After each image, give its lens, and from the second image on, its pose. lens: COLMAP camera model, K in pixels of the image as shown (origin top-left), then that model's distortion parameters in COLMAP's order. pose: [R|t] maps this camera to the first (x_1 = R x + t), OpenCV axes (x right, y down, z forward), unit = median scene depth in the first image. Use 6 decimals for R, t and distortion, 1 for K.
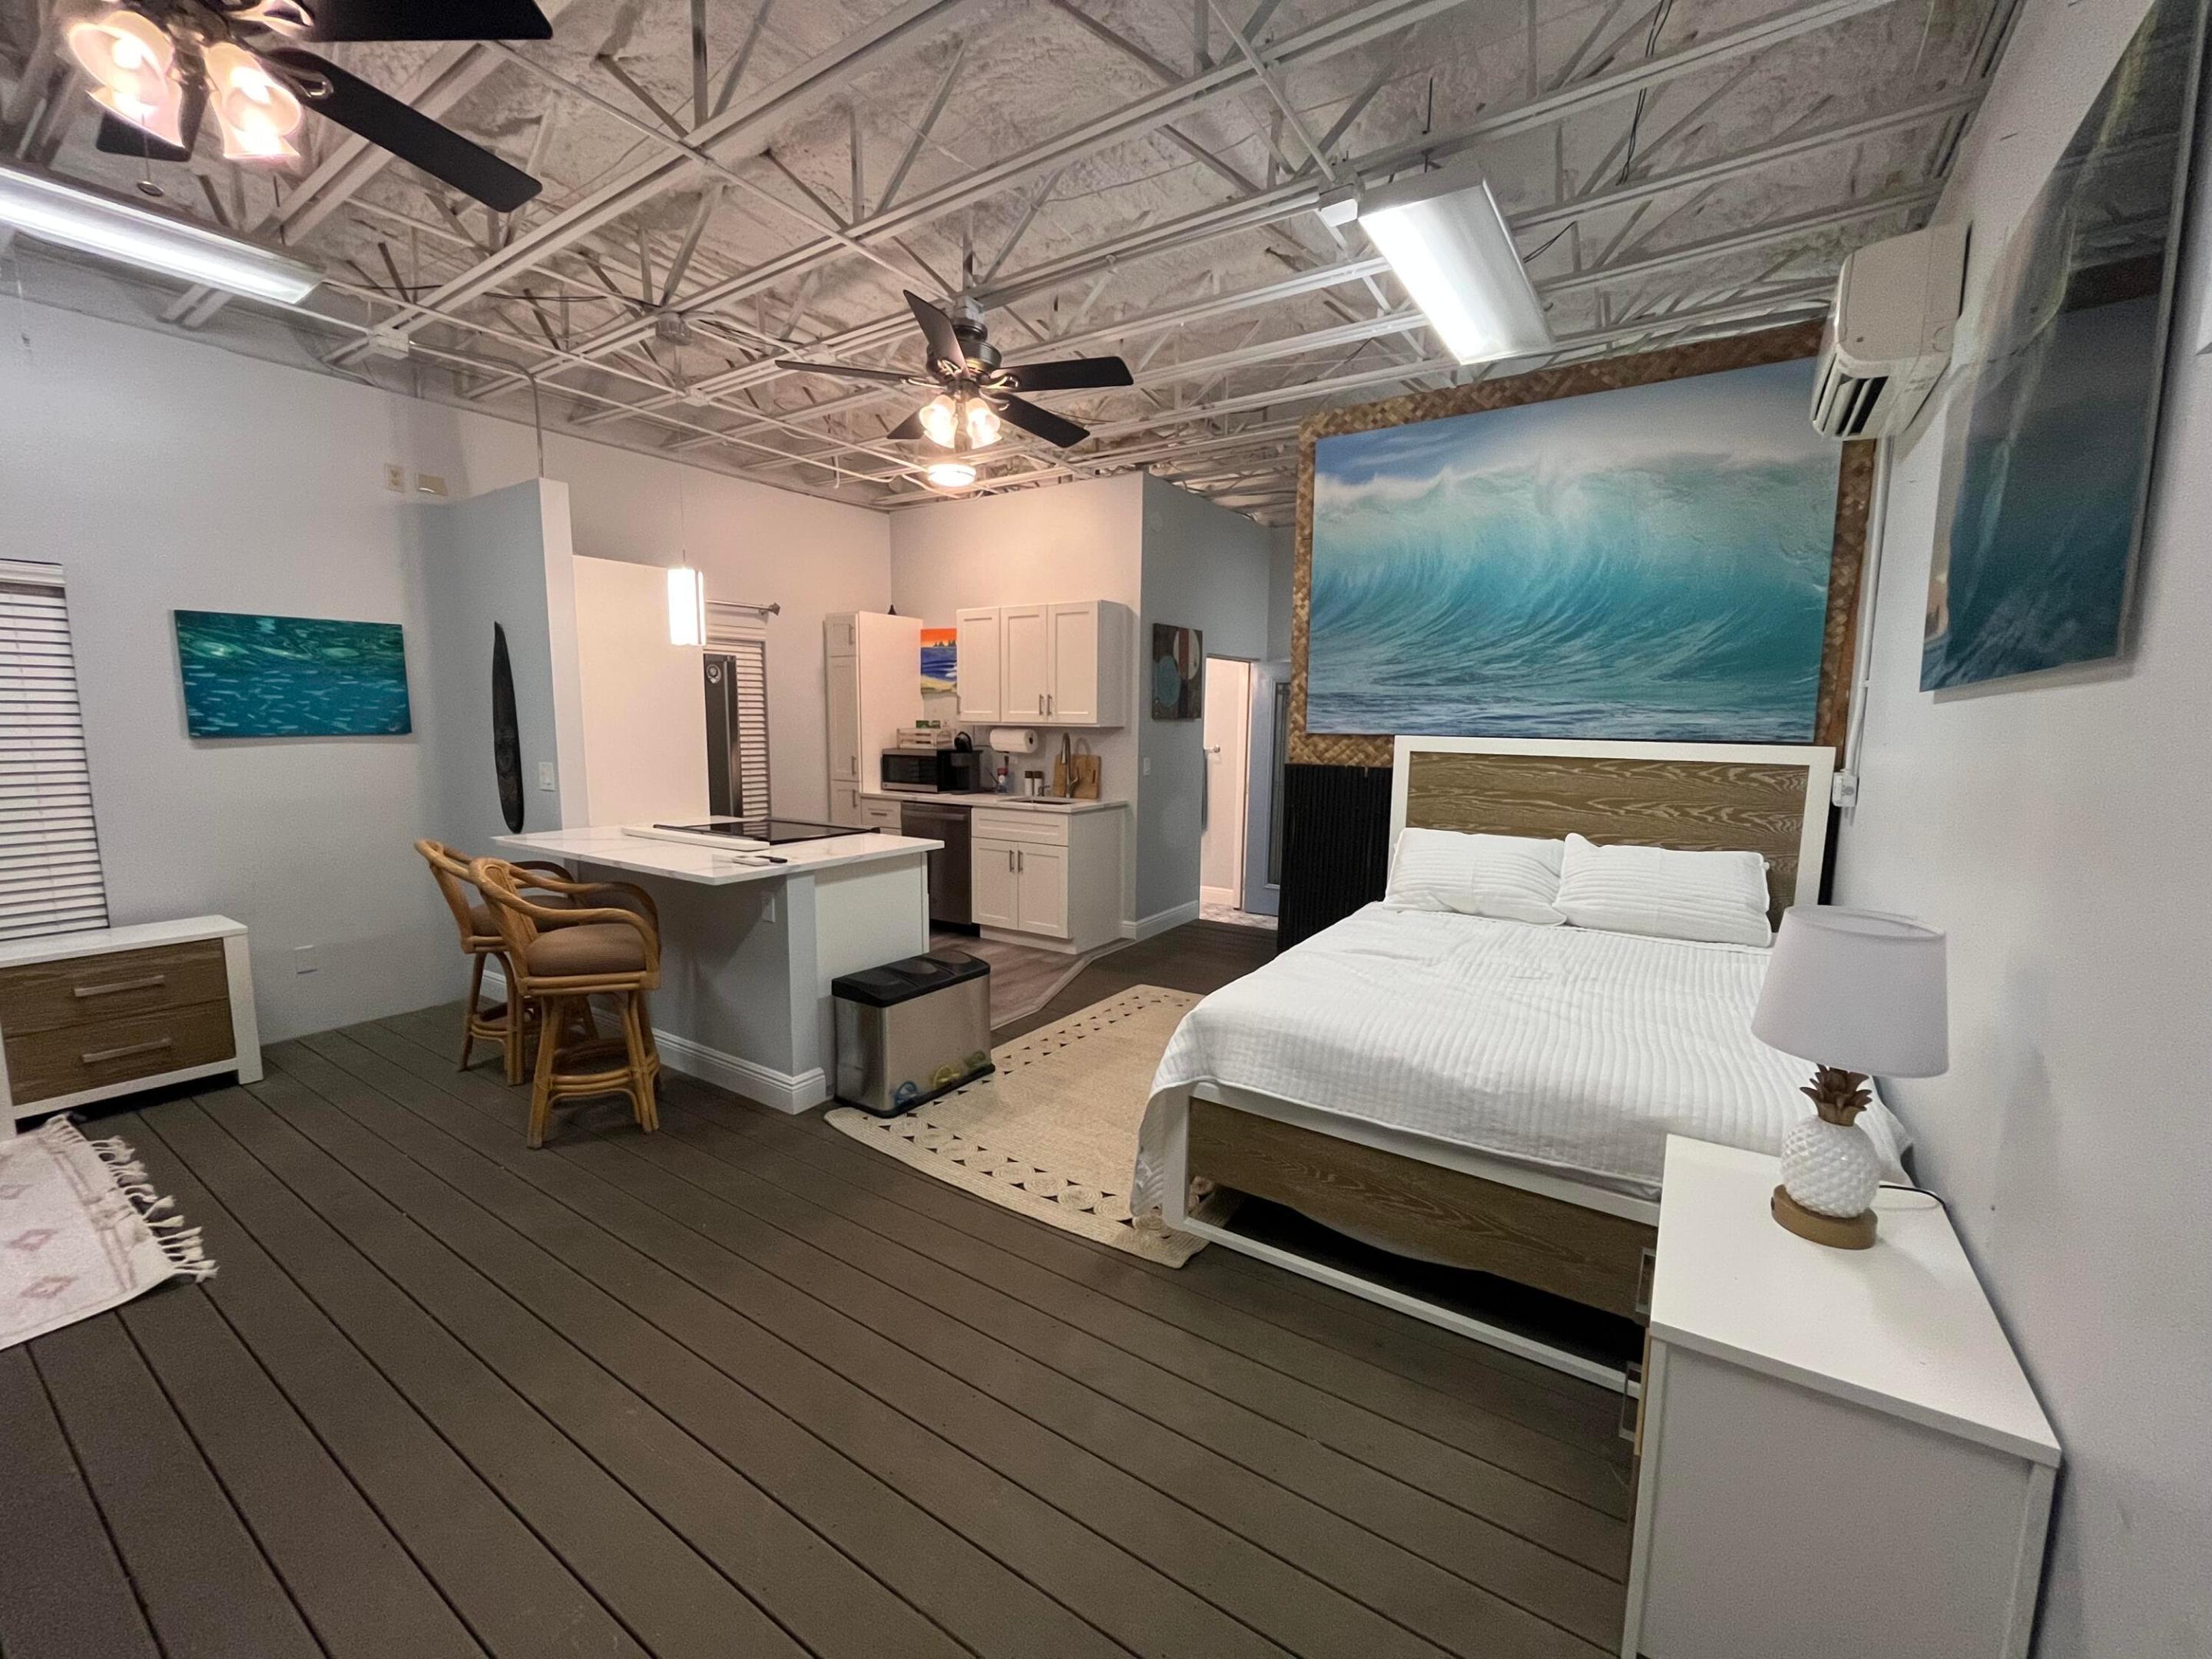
lens RADIAL K [[902.5, 0, 1095.7], [0, 902.5, 831.1], [0, 0, 1]] dist [-0.003918, 0.000346]
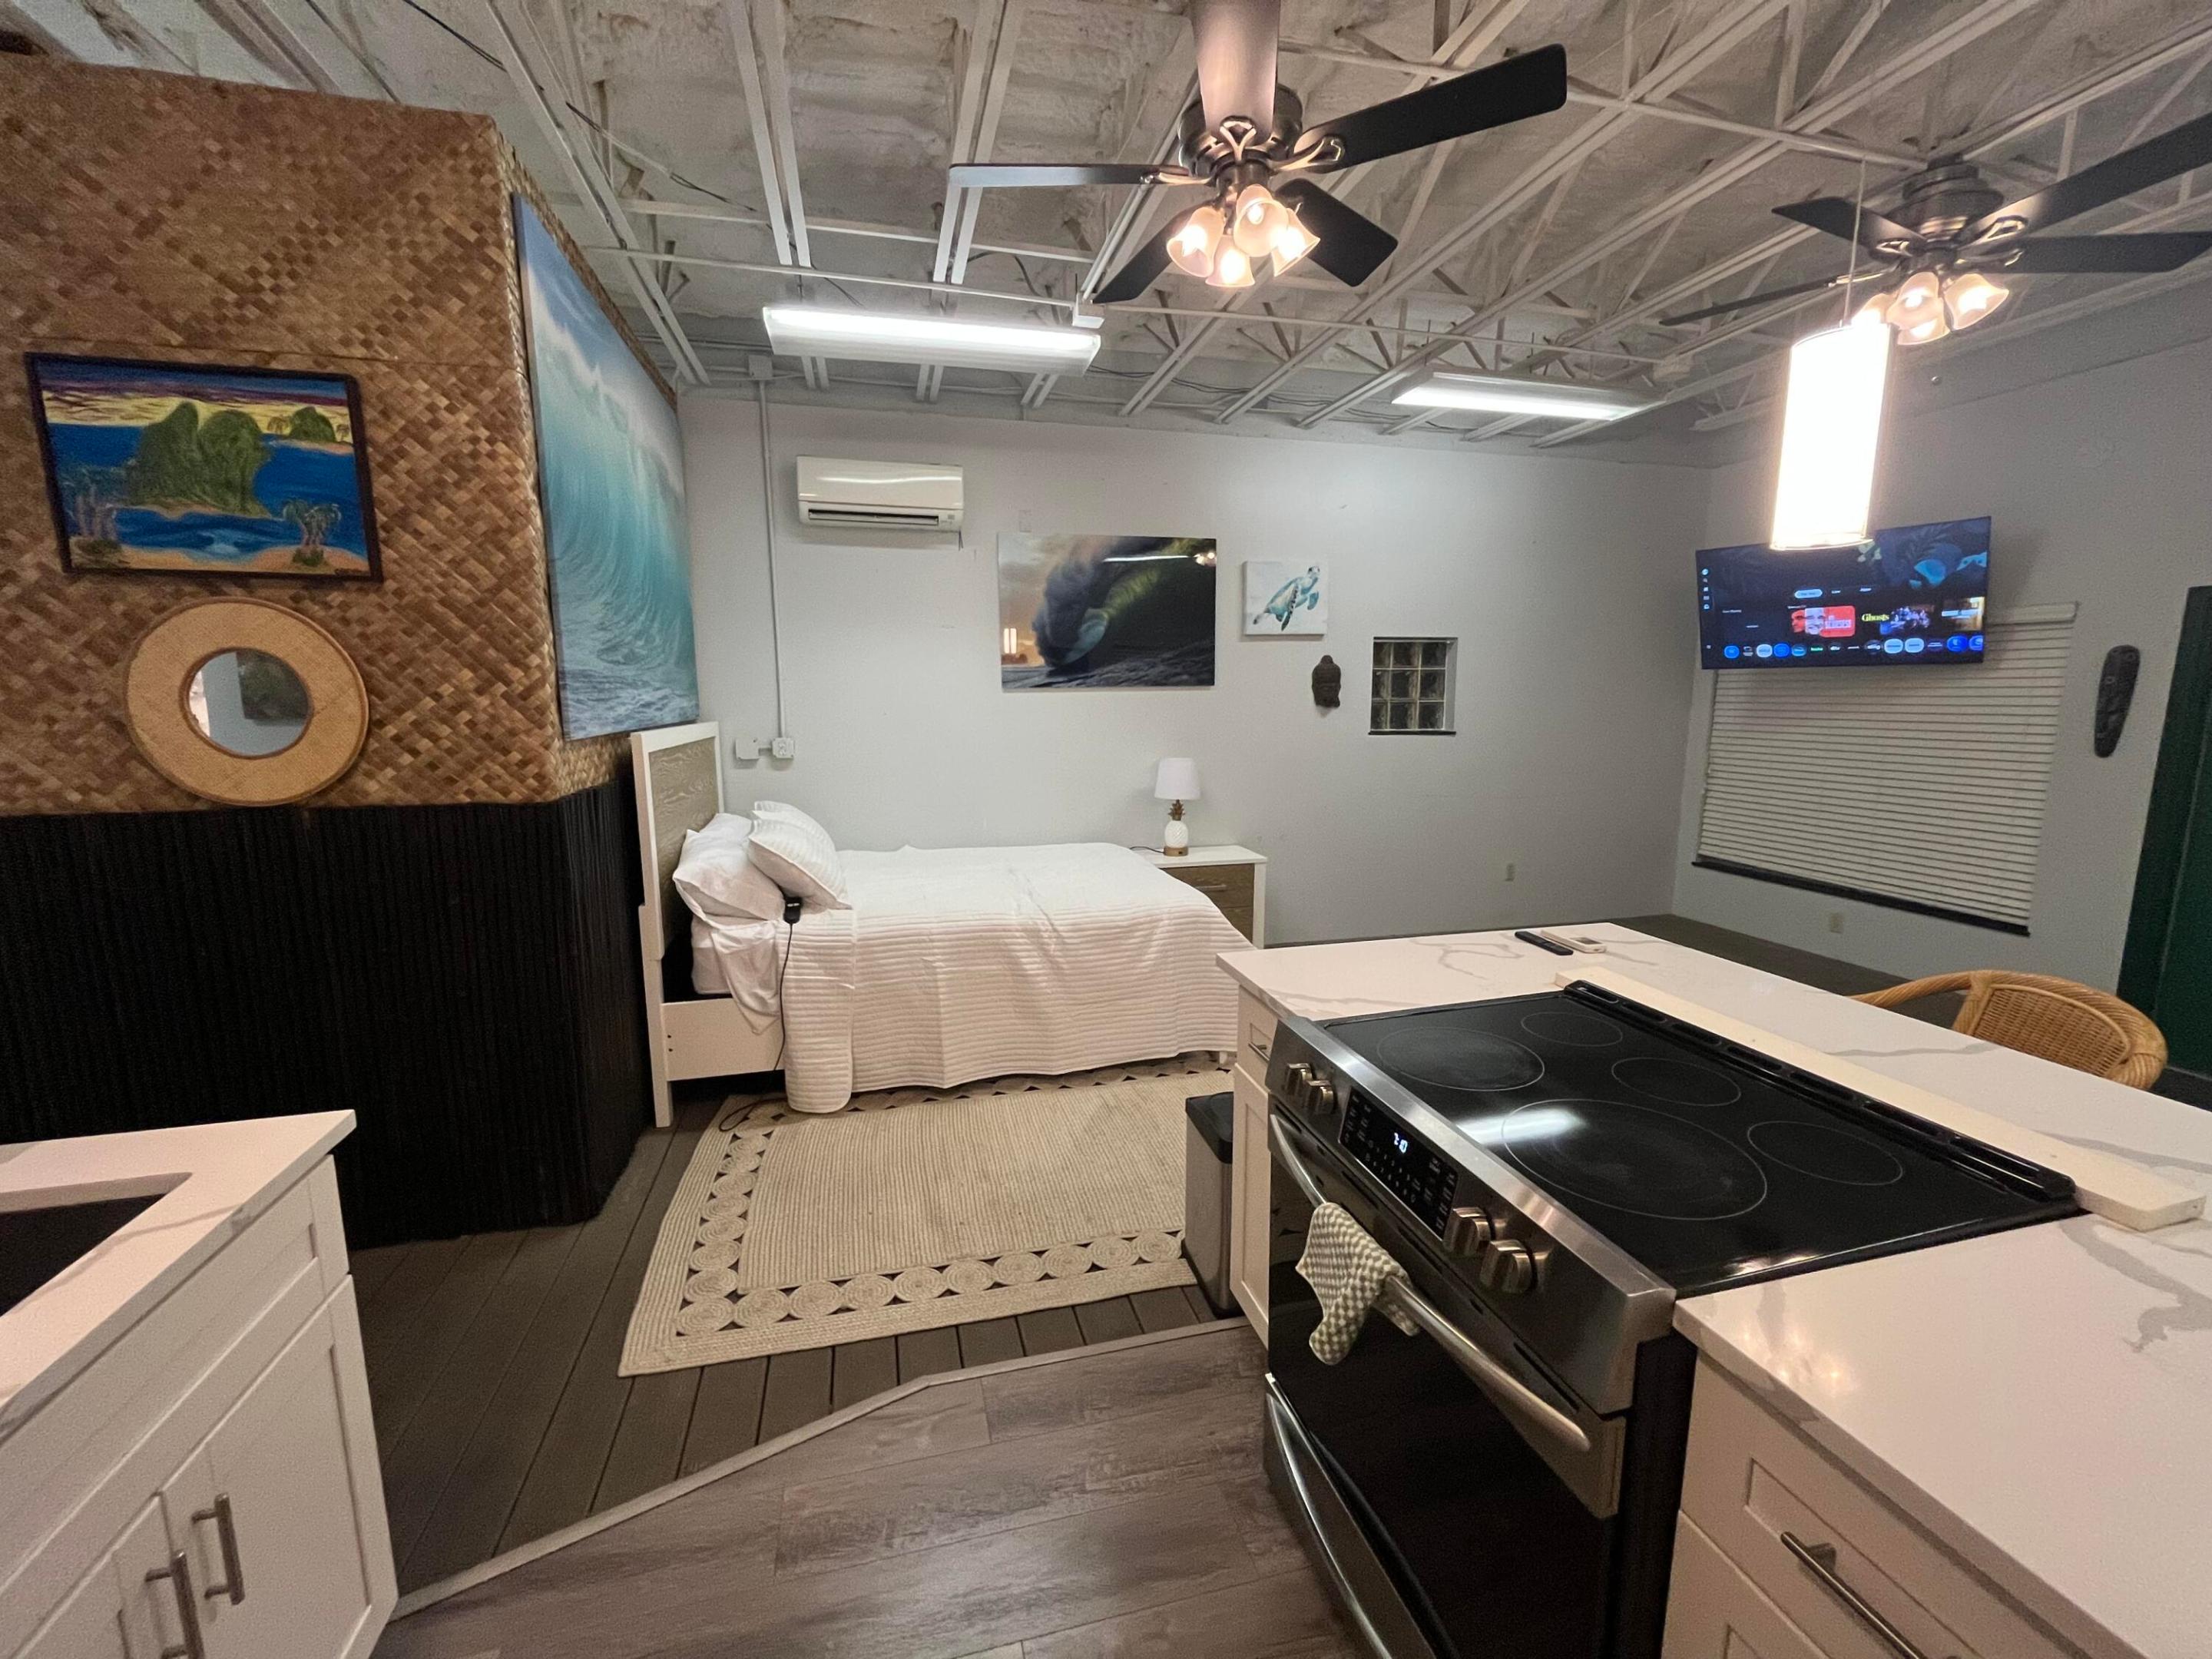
lens RADIAL K [[902.5, 0, 1105.2], [0, 902.5, 833.0], [0, 0, 1]] dist [-0.003918, 0.000346]
pose [[-0.745321, -0.111636, 0.657293, -0.429520], [0.080096, 0.963748, 0.254508, -0.185032], [-0.661877, 0.242337, -0.709360, 1.304009]]
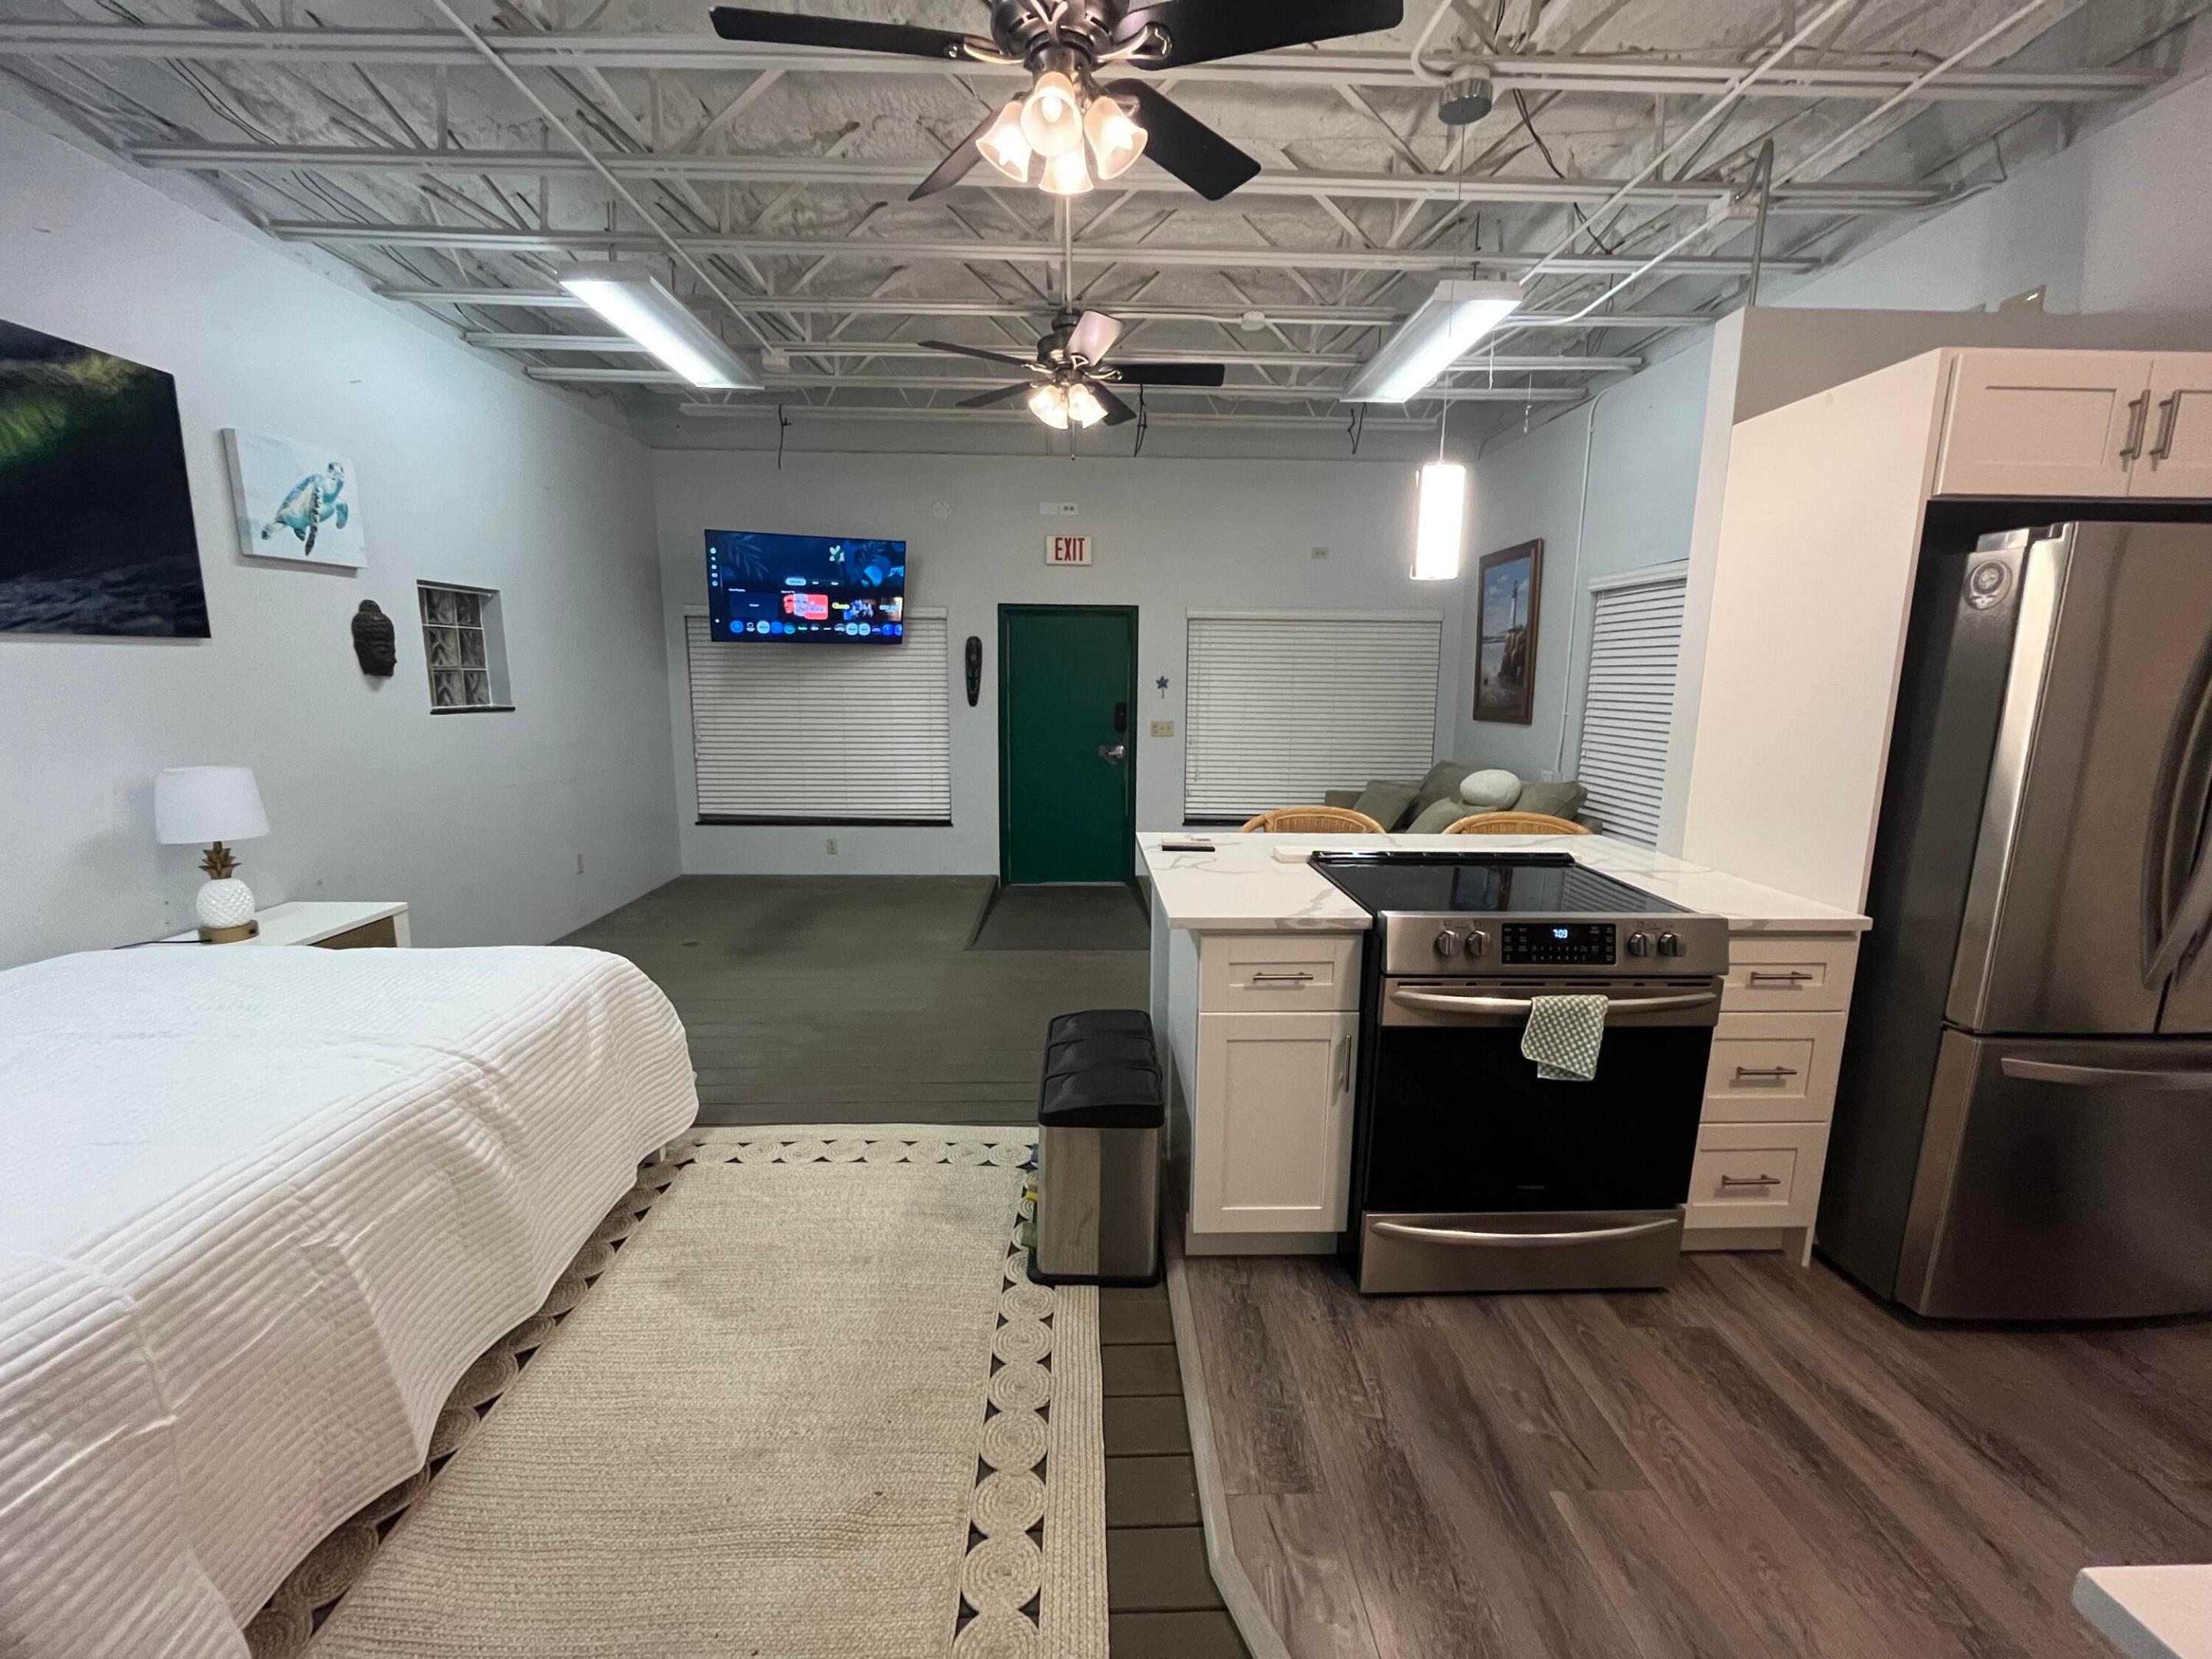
lens RADIAL K [[902.5, 0, 1101.3], [0, 902.5, 827.6], [0, 0, 1]] dist [-0.003918, 0.000346]
pose [[-0.814466, 0.080357, -0.574620, 0.150047], [-0.091547, 0.960160, 0.264030, -0.160633], [0.572944, 0.267648, -0.774661, 1.269740]]
